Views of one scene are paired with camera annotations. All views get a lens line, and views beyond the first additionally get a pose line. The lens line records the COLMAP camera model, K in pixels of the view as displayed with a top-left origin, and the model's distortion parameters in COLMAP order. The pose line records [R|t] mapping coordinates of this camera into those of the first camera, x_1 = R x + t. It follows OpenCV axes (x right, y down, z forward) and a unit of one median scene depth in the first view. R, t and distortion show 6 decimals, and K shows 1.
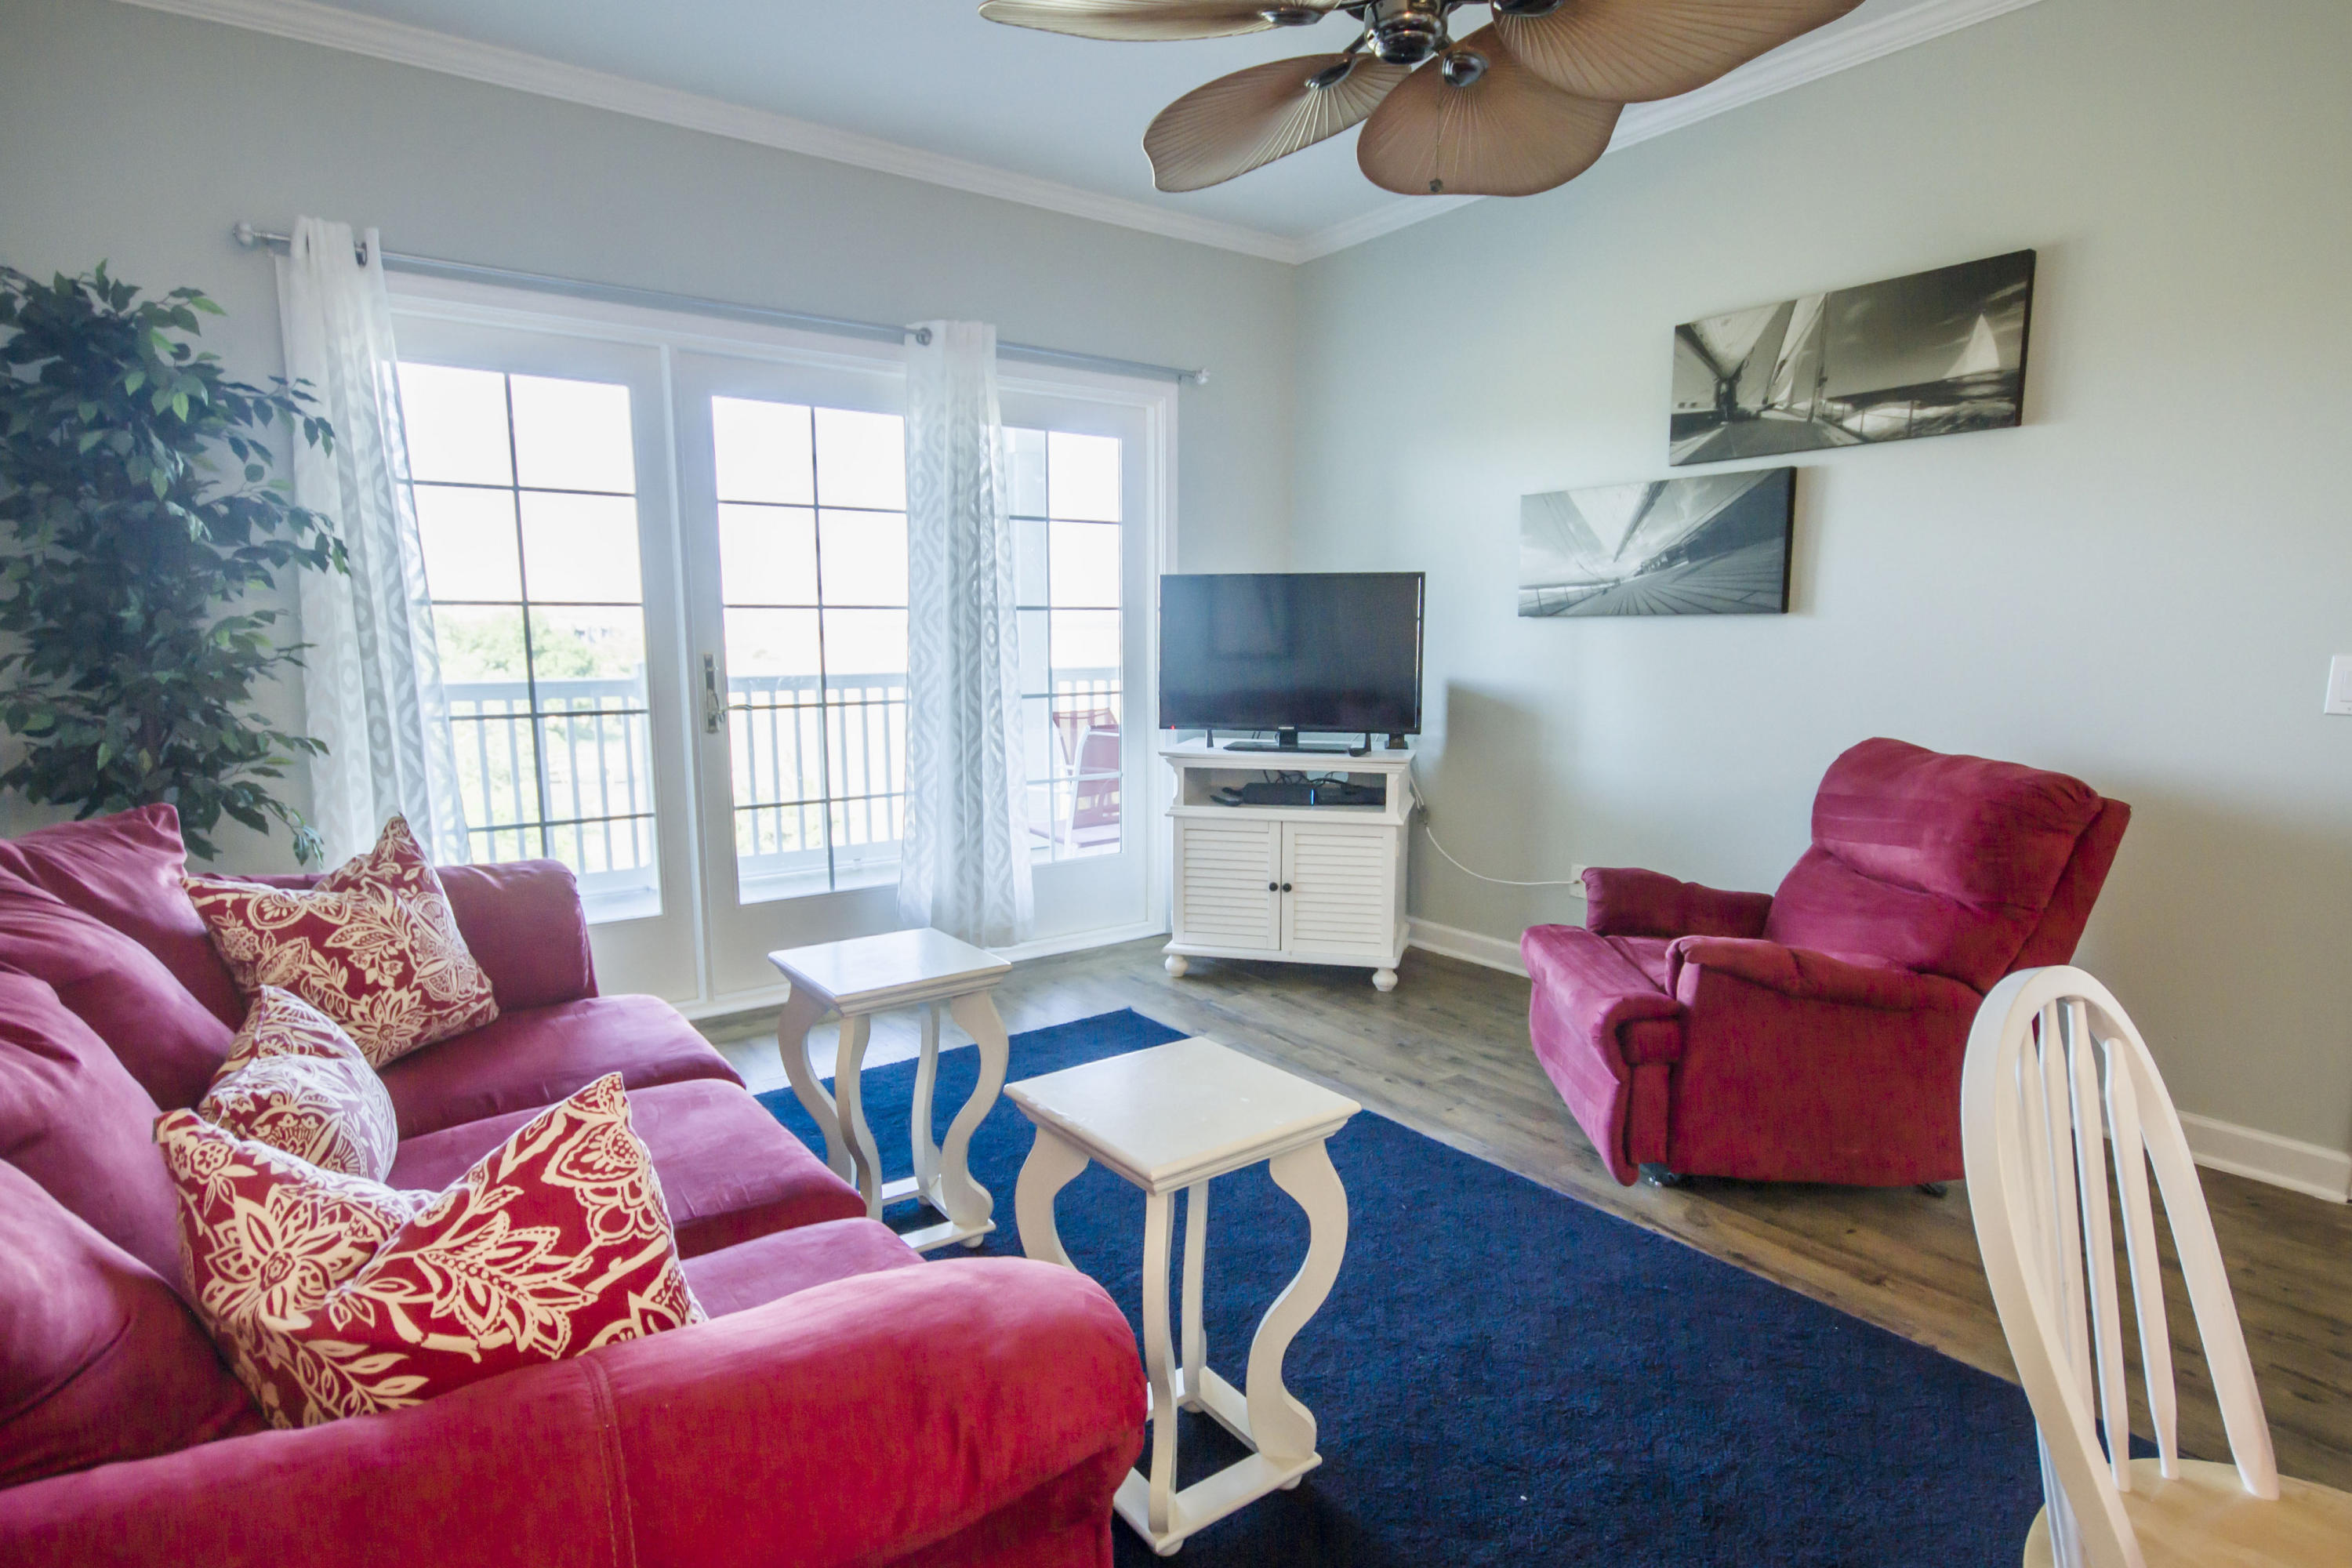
lens RADIAL K [[1194.9, 0, 1206.2], [0, 1194.9, 802.4], [0, 0, 1]] dist [-0.000909, -0.000549]
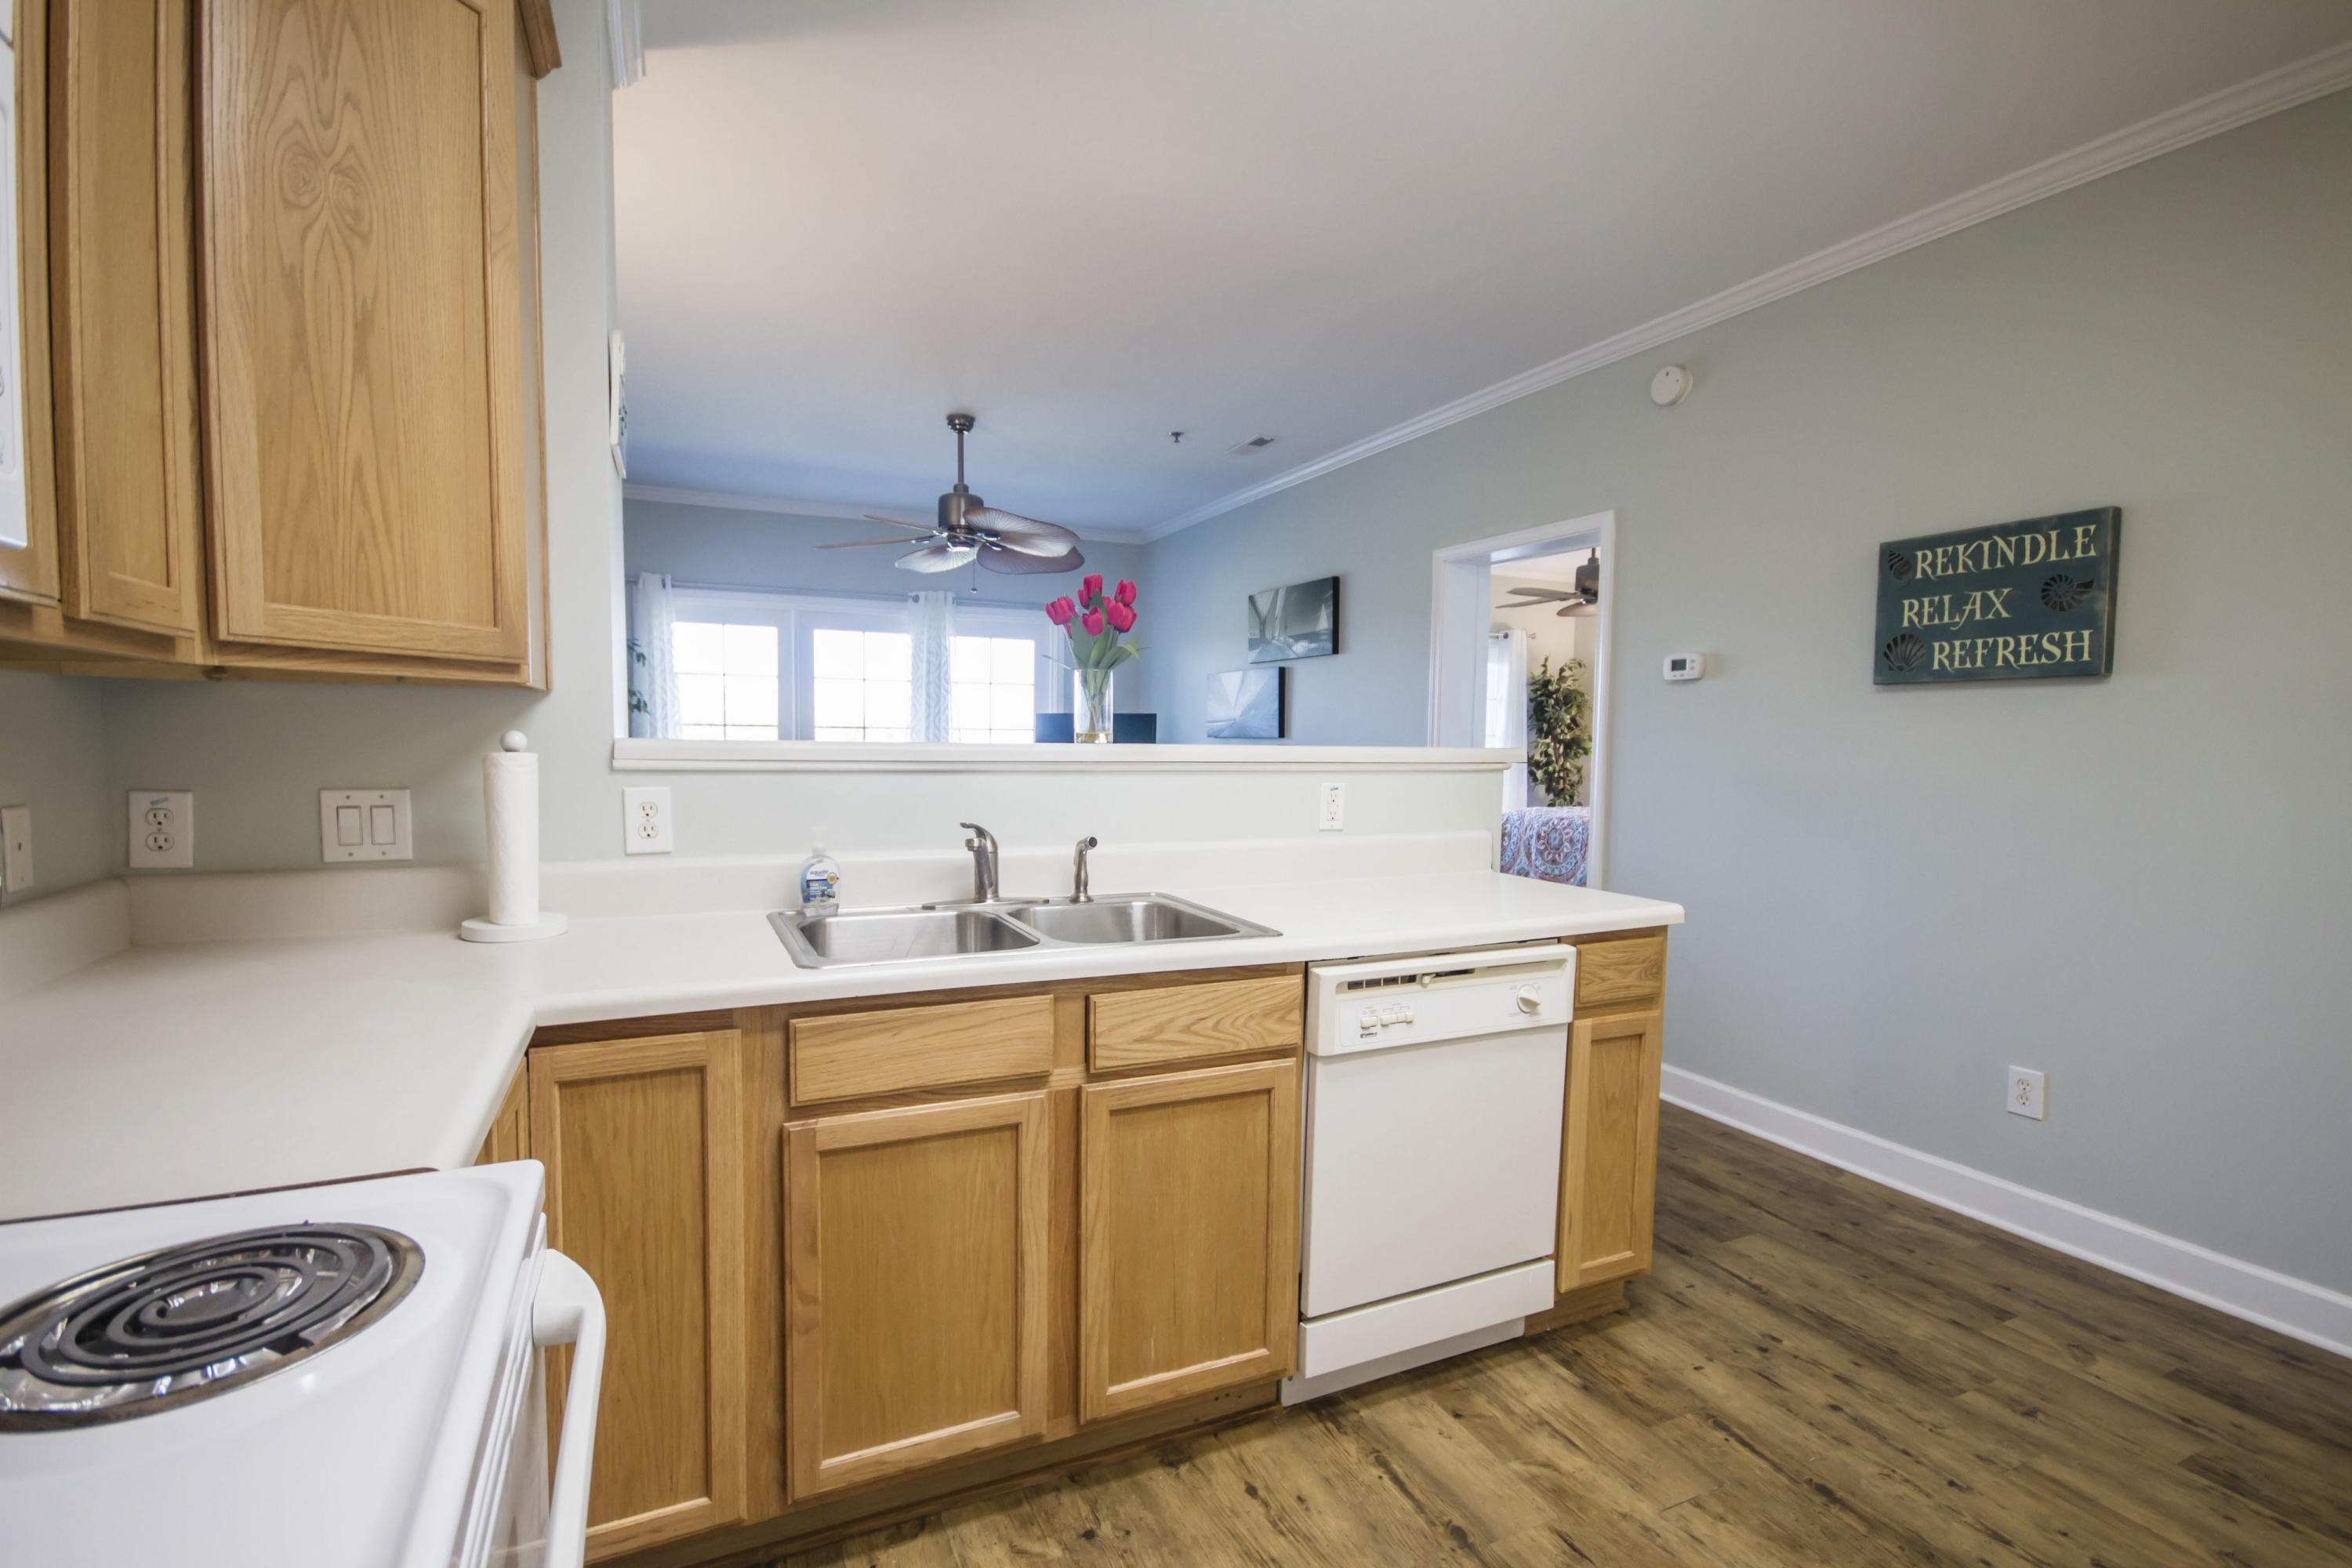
lens RADIAL K [[1121.3, 0, 1204.9], [0, 1121.3, 802.2], [0, 0, 1]] dist [0.012938, -0.008396]
pose [[0.977035, 0.028385, -0.211178, 0.728326], [-0.047257, 0.995271, -0.084863, 0.107393], [0.207771, 0.092894, 0.973757, -0.811444]]
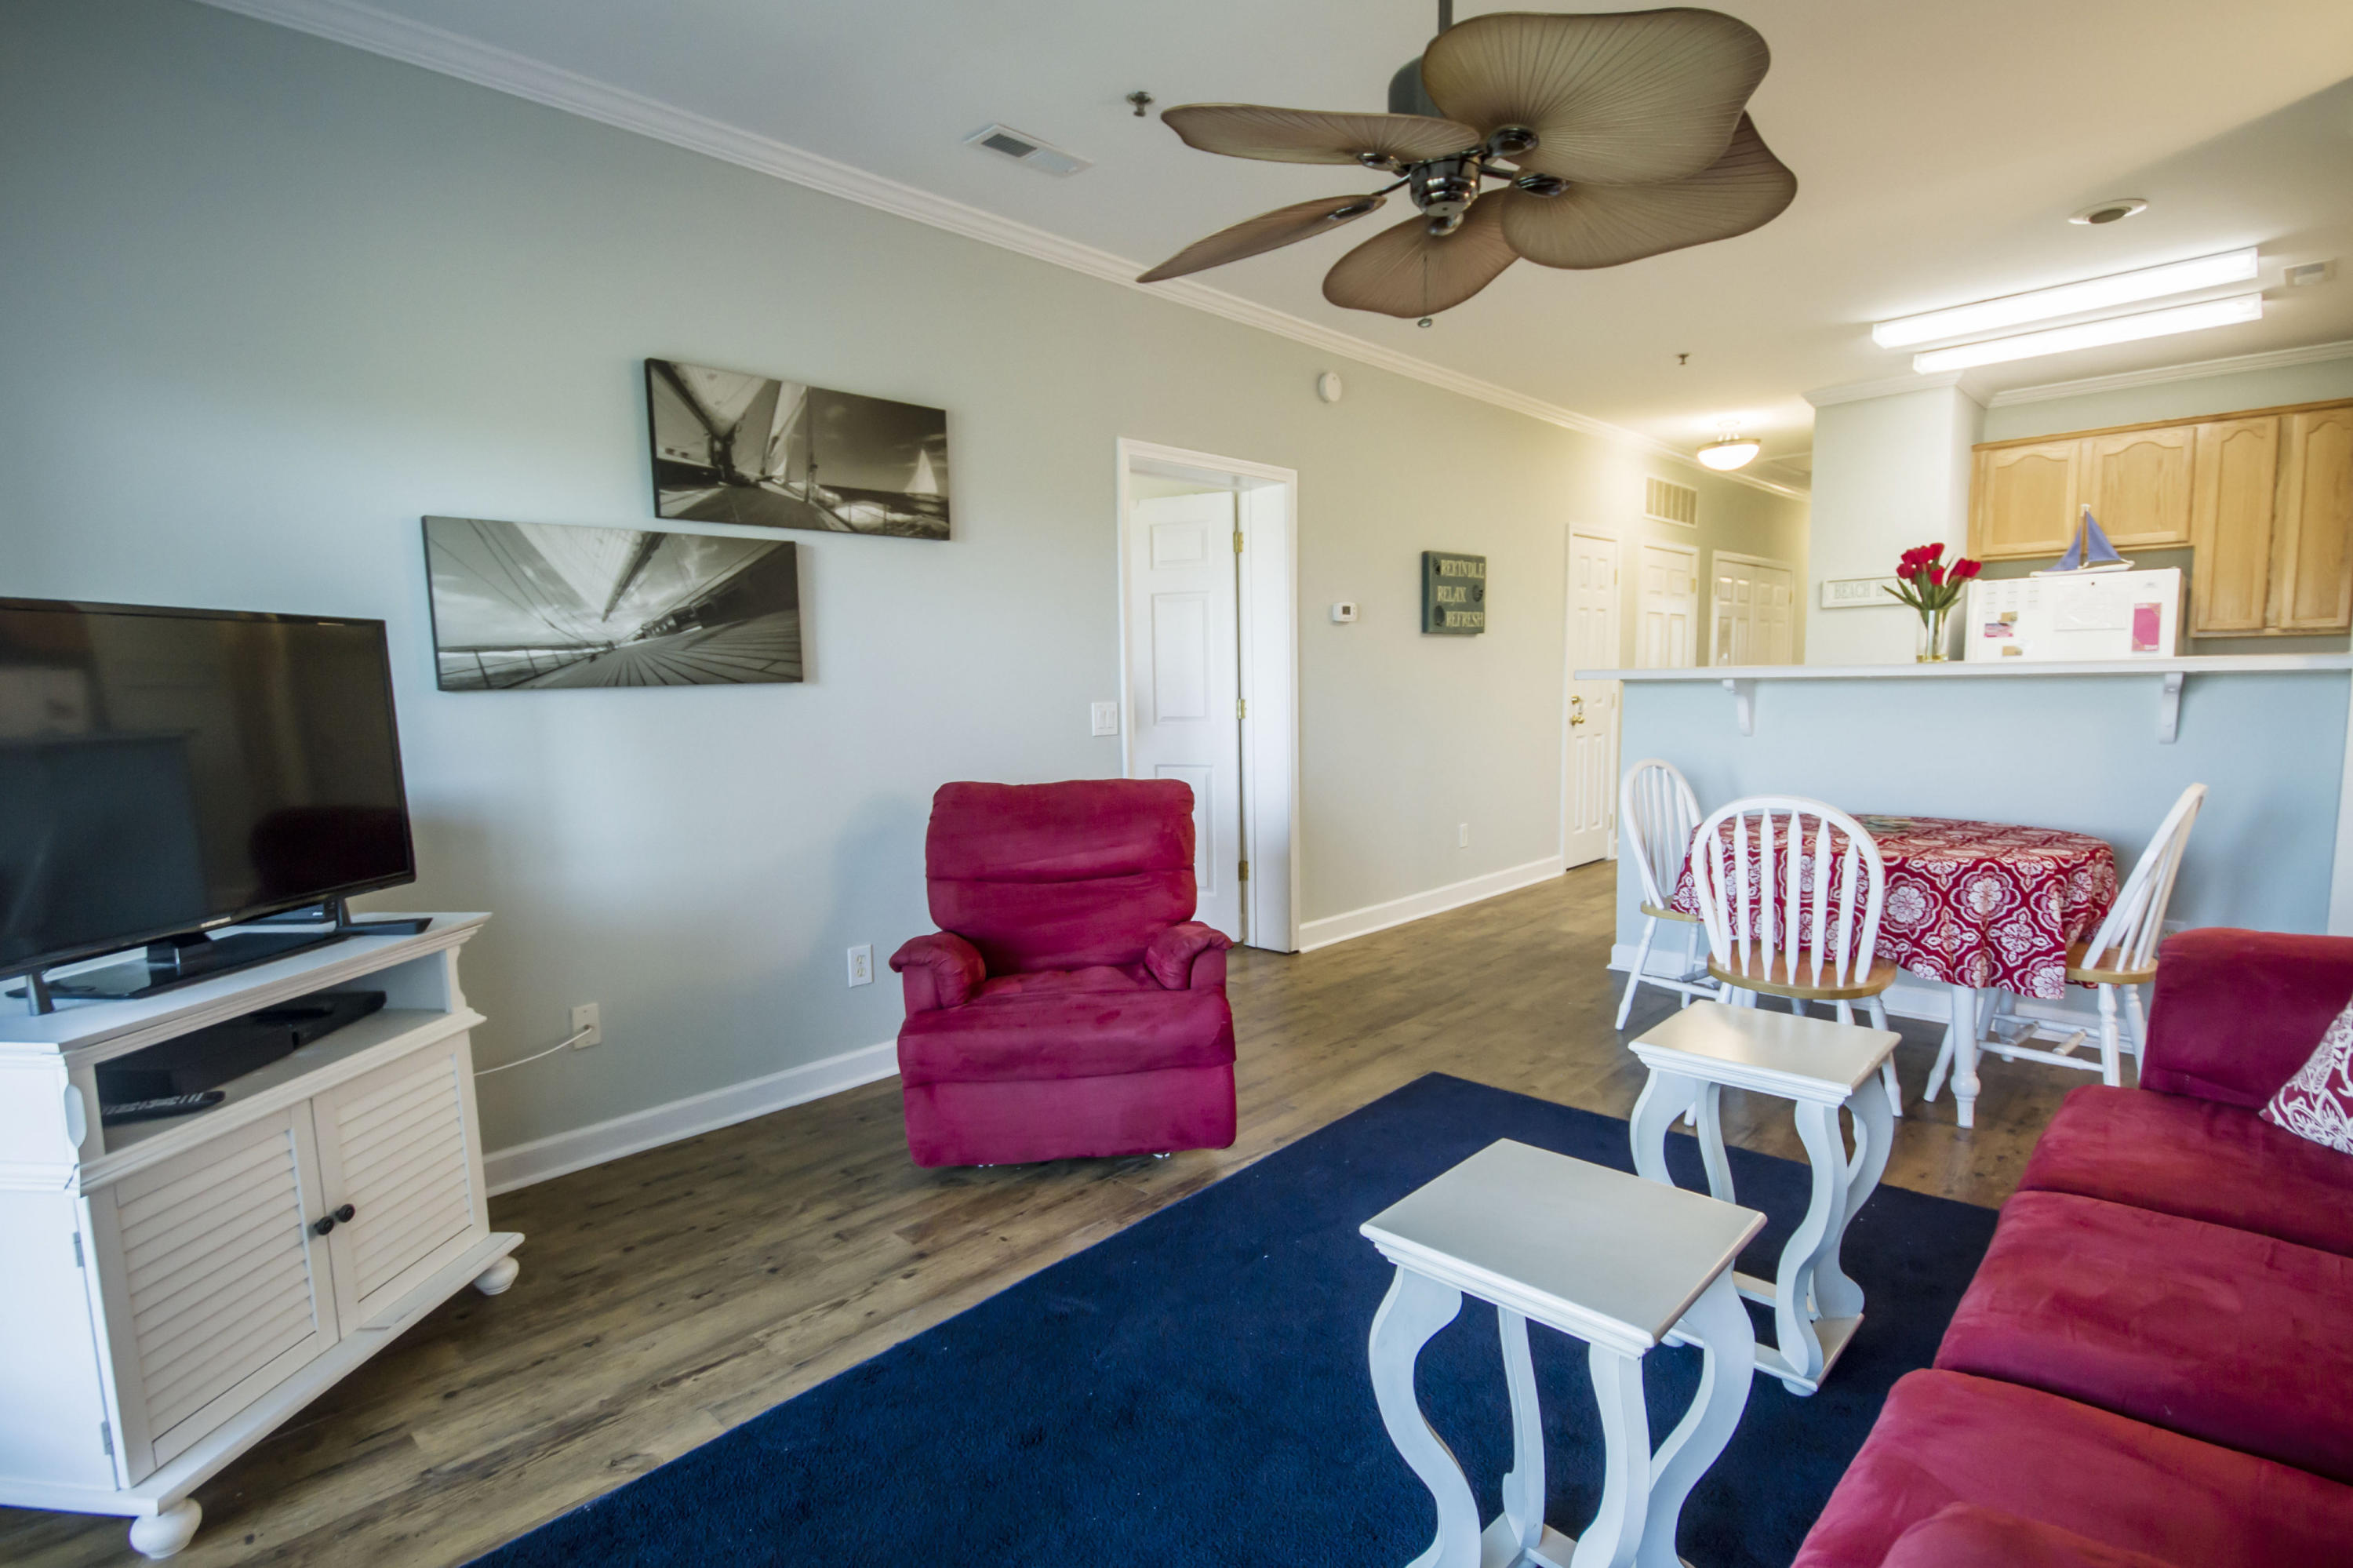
lens RADIAL K [[1091.9, 0, 1177.7], [0, 1091.9, 807.1], [0, 0, 1]] dist [-0.003927, 0.005667]
pose [[-0.113352, -0.114036, 0.986989, -0.481034], [0.166755, 0.977116, 0.132047, -0.117846], [-0.979461, 0.179553, -0.091742, 0.753457]]
